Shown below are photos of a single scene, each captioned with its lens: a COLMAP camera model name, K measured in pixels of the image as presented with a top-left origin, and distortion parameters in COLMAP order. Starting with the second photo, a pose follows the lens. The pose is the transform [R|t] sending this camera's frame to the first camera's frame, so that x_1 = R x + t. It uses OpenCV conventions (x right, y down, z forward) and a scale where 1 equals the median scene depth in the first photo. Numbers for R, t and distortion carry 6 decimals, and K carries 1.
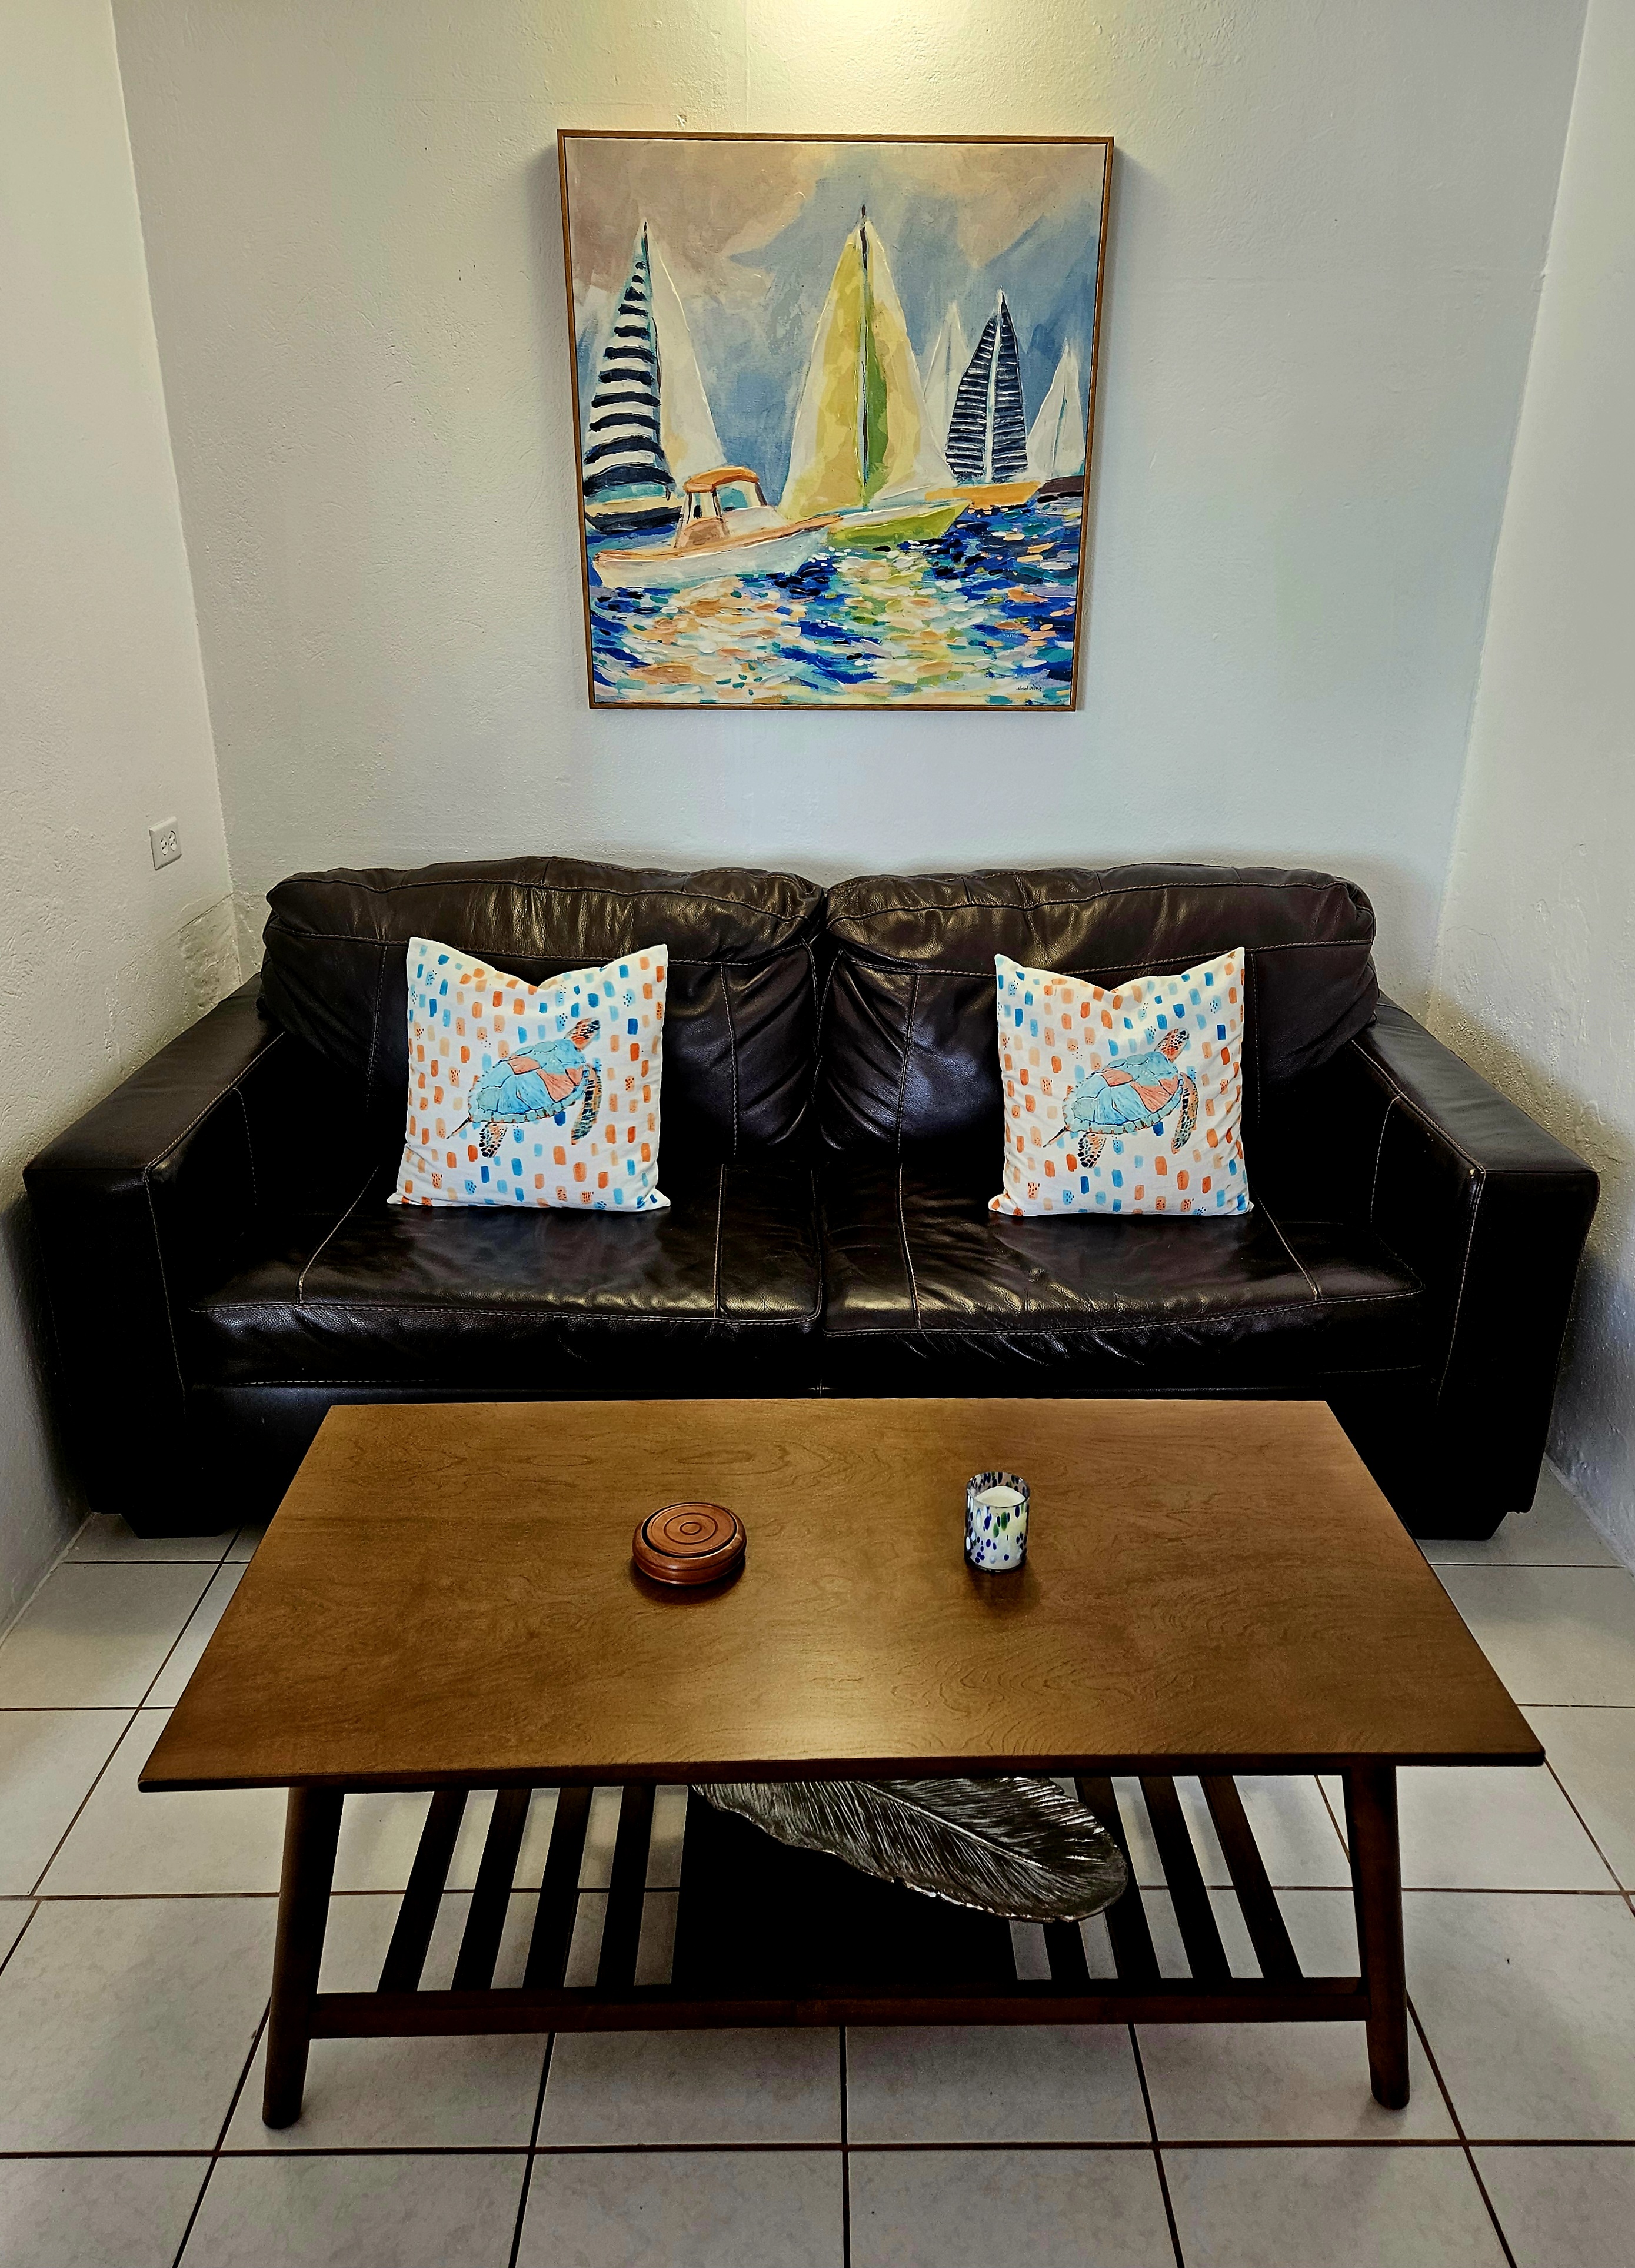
lens RADIAL K [[1649.3, 0, 815.9], [0, 1649.3, 1166.4], [0, 0, 1]] dist [0.067605, -0.052895]
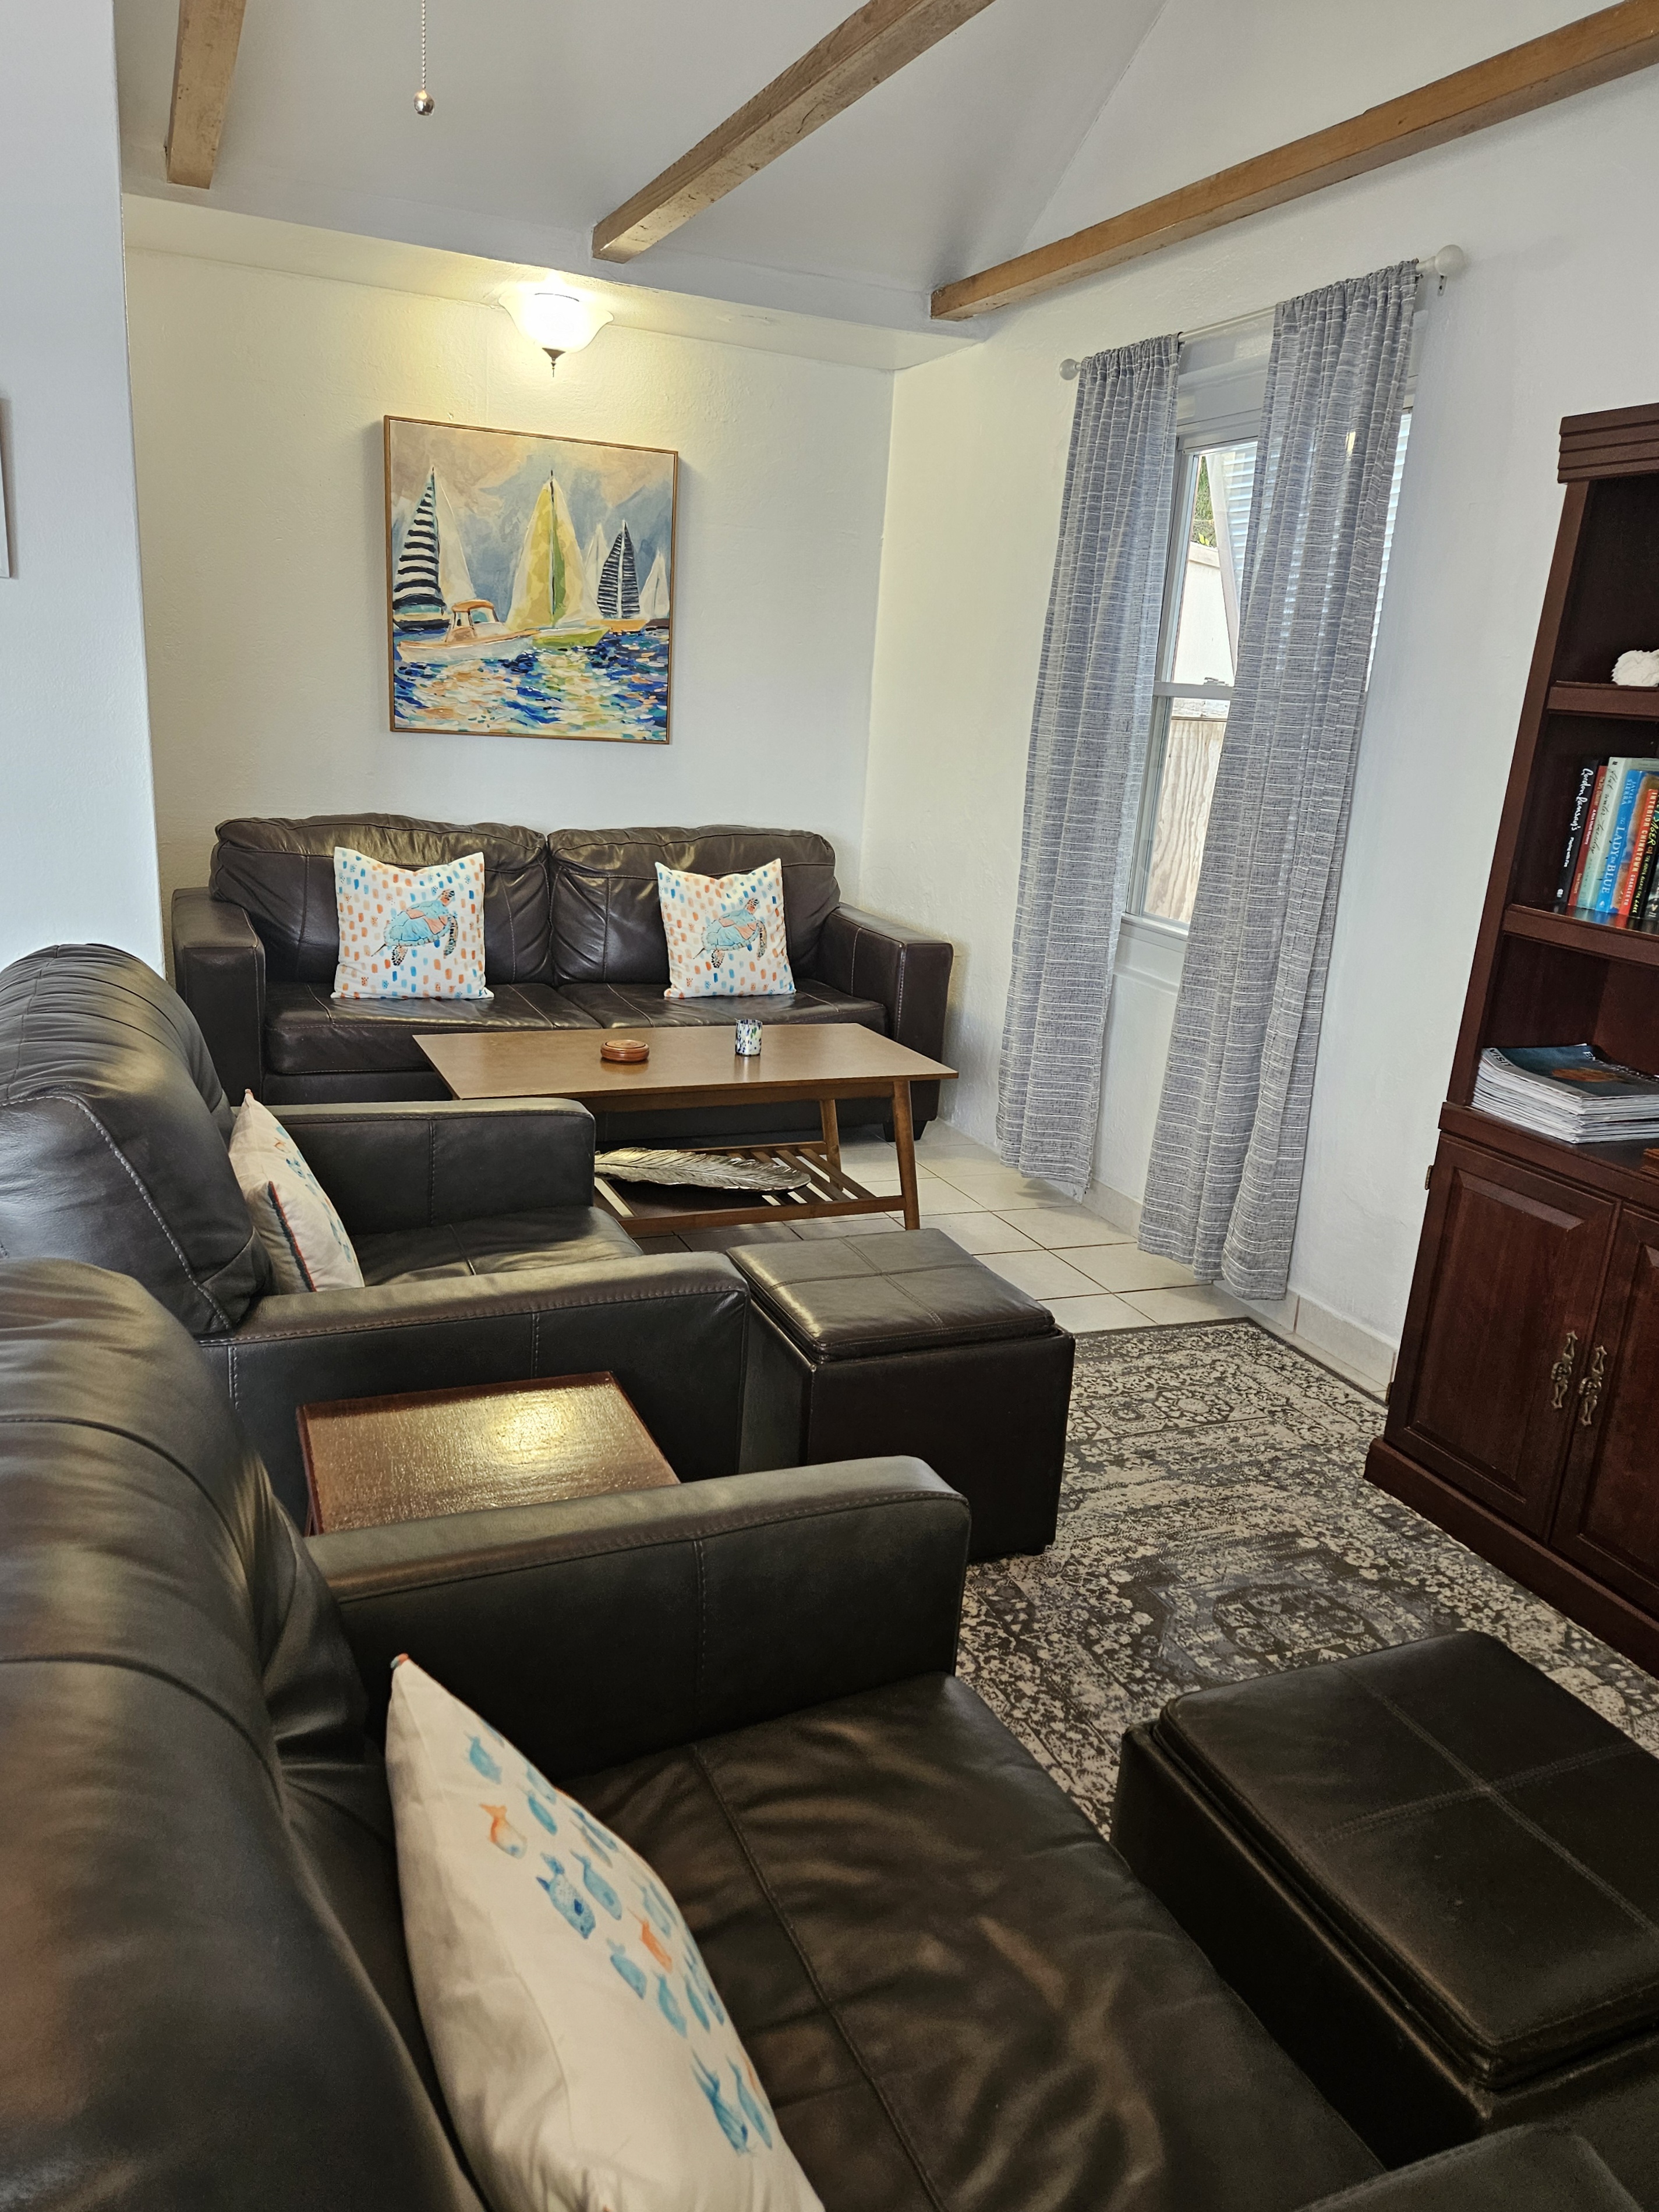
lens RADIAL K [[1482.2, 0, 829.5], [0, 1482.2, 1106.0], [0, 0, 1]] dist [0.066661, -0.051190]
pose [[0.927708, -0.057757, 0.368811, -0.333569], [0.088541, 0.993811, -0.067083, 0.267027], [-0.362653, 0.094889, 0.927081, -0.585946]]
